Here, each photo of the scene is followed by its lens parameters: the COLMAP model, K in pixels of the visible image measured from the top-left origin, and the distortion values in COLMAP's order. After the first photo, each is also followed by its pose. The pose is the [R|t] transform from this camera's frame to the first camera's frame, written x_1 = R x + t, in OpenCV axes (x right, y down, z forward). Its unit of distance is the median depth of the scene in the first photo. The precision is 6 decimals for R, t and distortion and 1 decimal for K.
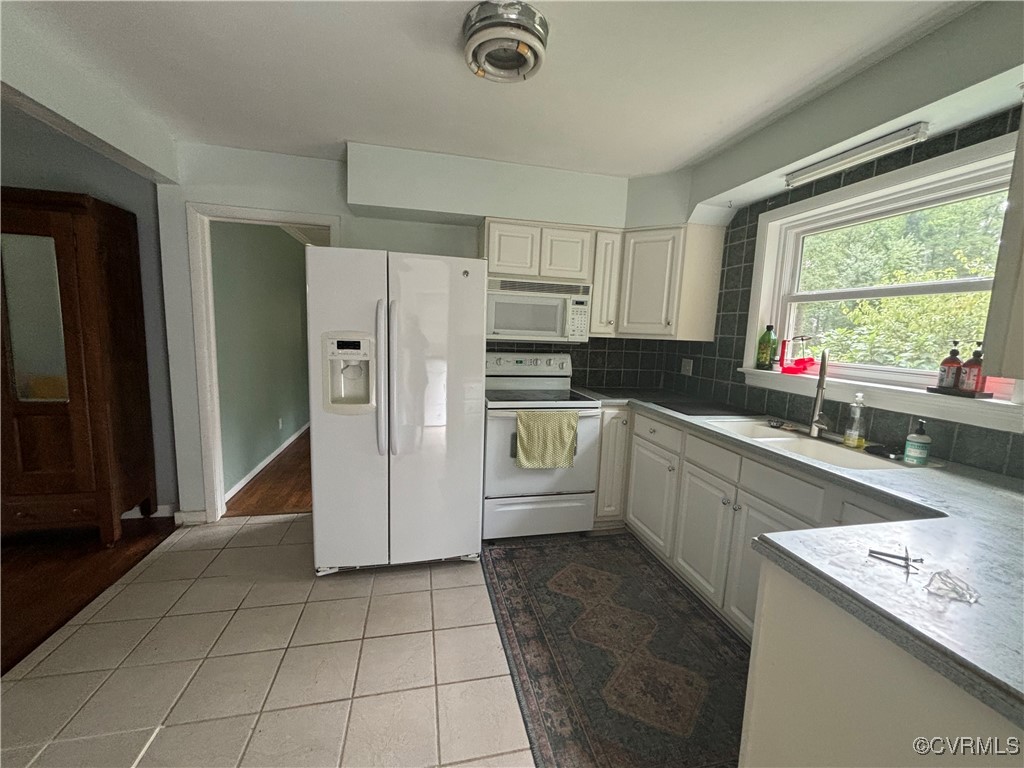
lens RADIAL K [[414.5, 0, 510.2], [0, 414.5, 382.8], [0, 0, 1]] dist [-0.001633, -0.000483]
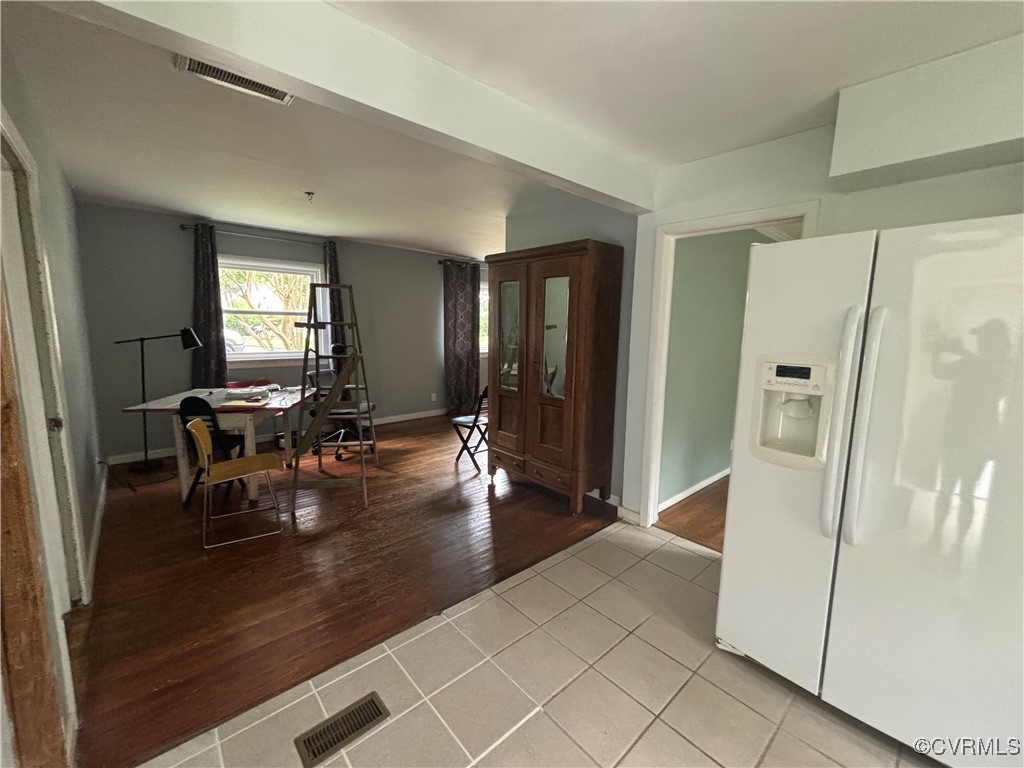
lens RADIAL K [[414.5, 0, 512.3], [0, 414.5, 381.1], [0, 0, 1]] dist [-0.001633, -0.000483]
pose [[0.482830, 0.090021, -0.871075, 0.006086], [-0.112061, 0.992876, 0.040494, -0.042030], [0.868514, 0.078062, 0.489478, 0.185328]]
